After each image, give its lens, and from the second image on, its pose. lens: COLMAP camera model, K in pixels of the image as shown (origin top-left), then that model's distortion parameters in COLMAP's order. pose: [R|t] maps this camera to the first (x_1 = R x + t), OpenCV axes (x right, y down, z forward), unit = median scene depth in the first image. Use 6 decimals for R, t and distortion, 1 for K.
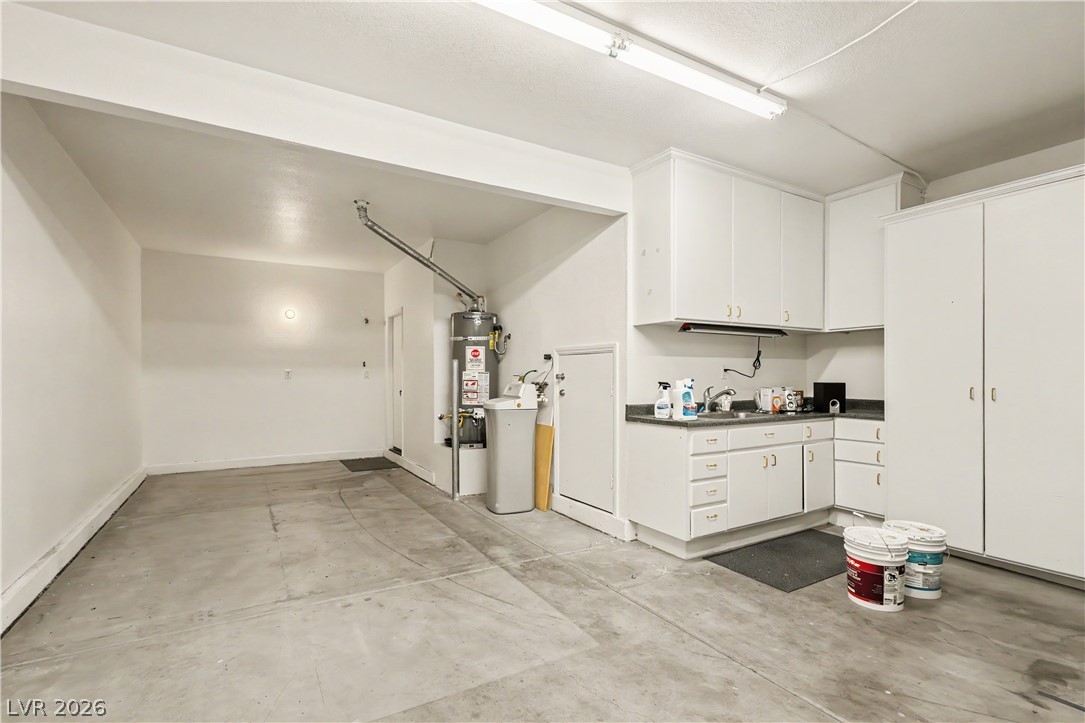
lens RADIAL K [[508.1, 0, 535.6], [0, 508.1, 365.4], [0, 0, 1]] dist [0.003775, -0.000390]
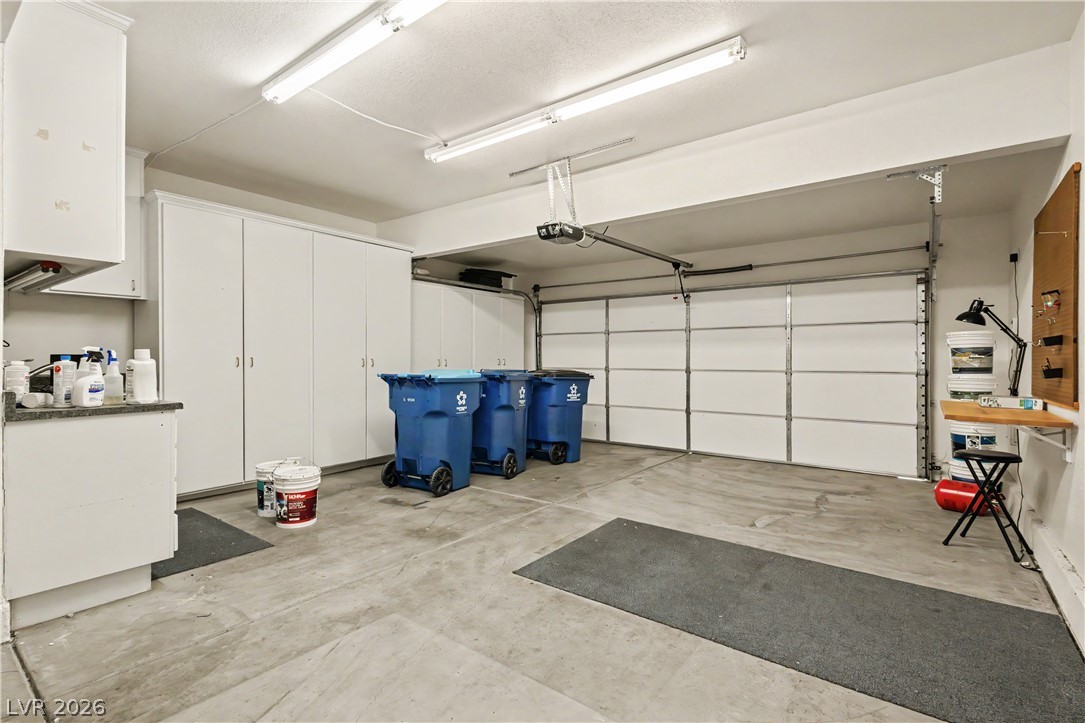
lens RADIAL K [[508.1, 0, 537.2], [0, 508.1, 359.3], [0, 0, 1]] dist [0.003775, -0.000390]
pose [[-0.371859, -0.008037, 0.928255, -0.774215], [-0.016825, 0.999857, 0.001917, 0.045060], [-0.928137, -0.014905, -0.371941, 0.976630]]
